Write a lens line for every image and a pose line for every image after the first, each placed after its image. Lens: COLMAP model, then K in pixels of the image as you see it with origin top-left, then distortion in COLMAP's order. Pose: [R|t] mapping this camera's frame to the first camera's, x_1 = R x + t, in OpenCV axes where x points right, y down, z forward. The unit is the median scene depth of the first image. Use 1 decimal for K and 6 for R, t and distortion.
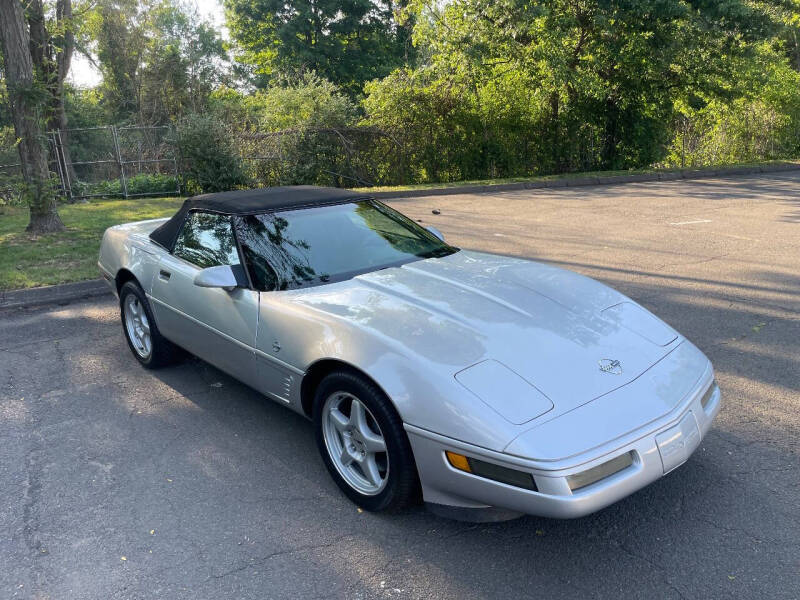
lens RADIAL K [[609.6, 0, 412.5], [0, 609.6, 297.8], [0, 0, 1]] dist [0.083502, -0.118746]
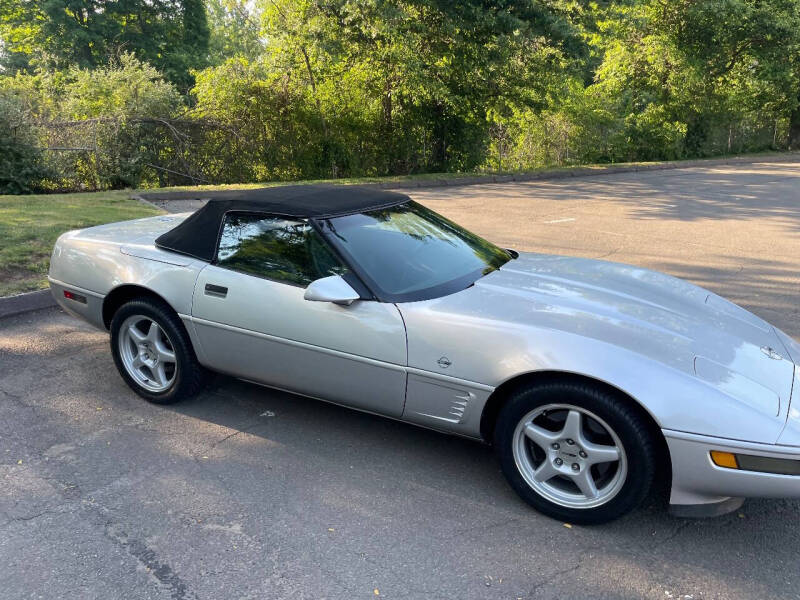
lens RADIAL K [[609.6, 0, 412.5], [0, 609.6, 297.8], [0, 0, 1]] dist [0.083502, -0.118746]
pose [[0.940718, -0.052197, 0.335148, -0.100350], [0.051712, 0.998608, 0.010377, -0.005030], [-0.335224, 0.007569, 0.942108, 0.028531]]
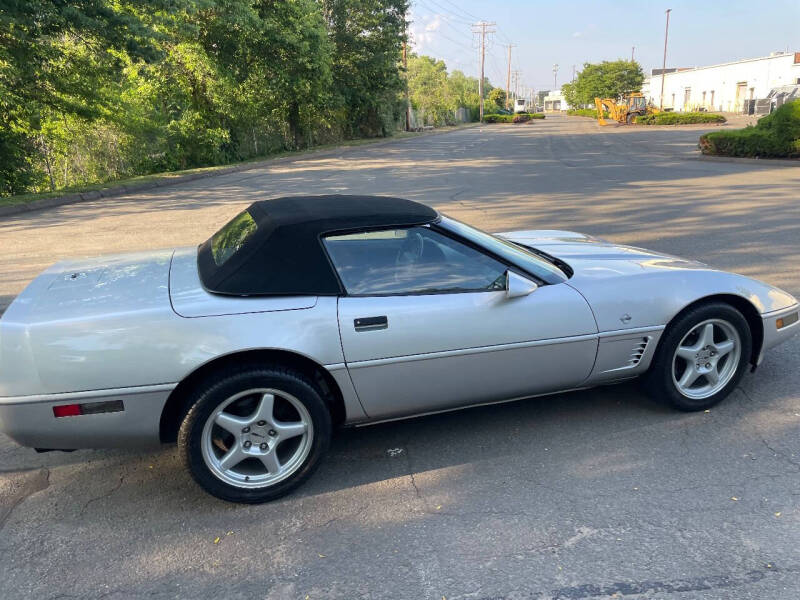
lens RADIAL K [[609.6, 0, 412.5], [0, 609.6, 297.8], [0, 0, 1]] dist [0.083502, -0.118746]
pose [[0.414548, -0.226110, 0.881490, -0.231246], [0.260247, 0.957643, 0.123255, -0.032300], [-0.872022, 0.178310, 0.455833, 0.147805]]
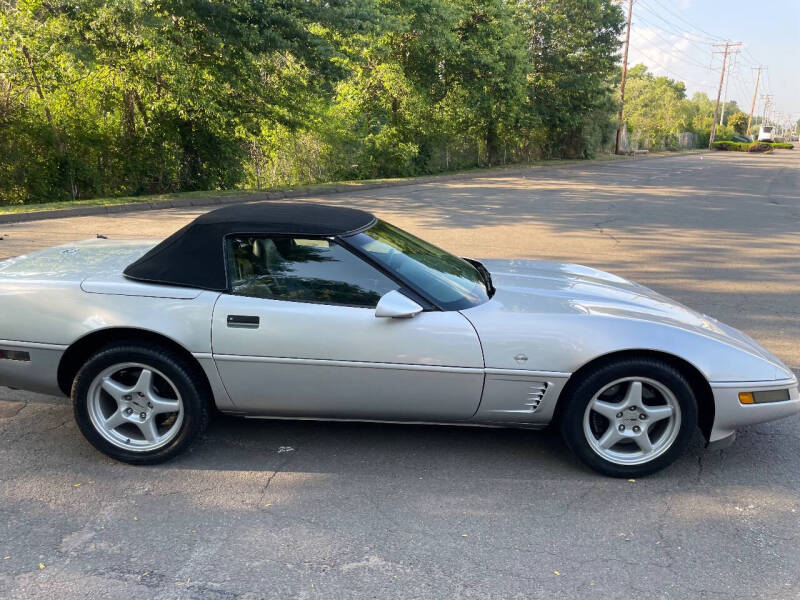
lens RADIAL K [[609.6, 0, 412.5], [0, 609.6, 297.8], [0, 0, 1]] dist [0.083502, -0.118746]
pose [[0.697588, -0.127155, 0.705126, -0.182922], [0.150899, 0.988127, 0.028901, -0.012937], [-0.700429, 0.086242, 0.708493, 0.073576]]
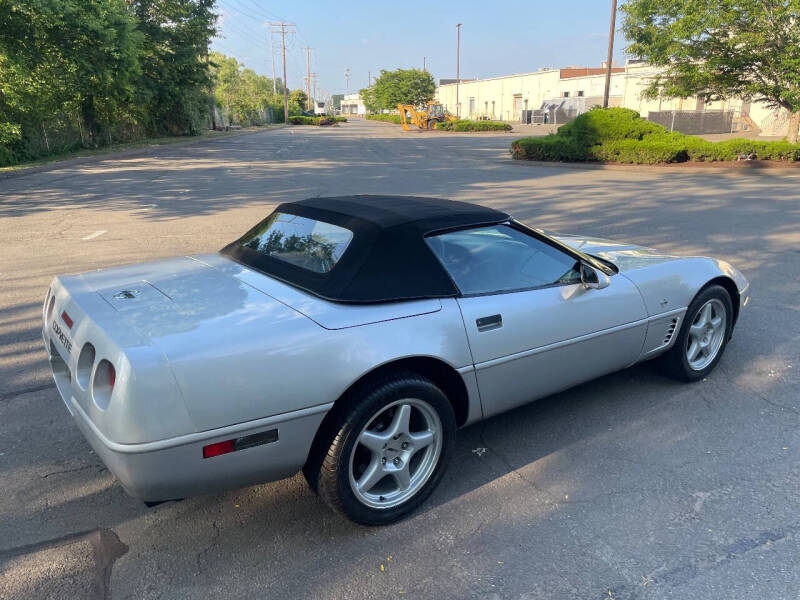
lens RADIAL K [[609.6, 0, 412.5], [0, 609.6, 297.8], [0, 0, 1]] dist [0.083502, -0.118746]
pose [[0.110137, -0.239899, 0.964530, -0.250095], [0.269685, 0.941241, 0.203312, -0.053046], [-0.956629, 0.237728, 0.168362, 0.223667]]
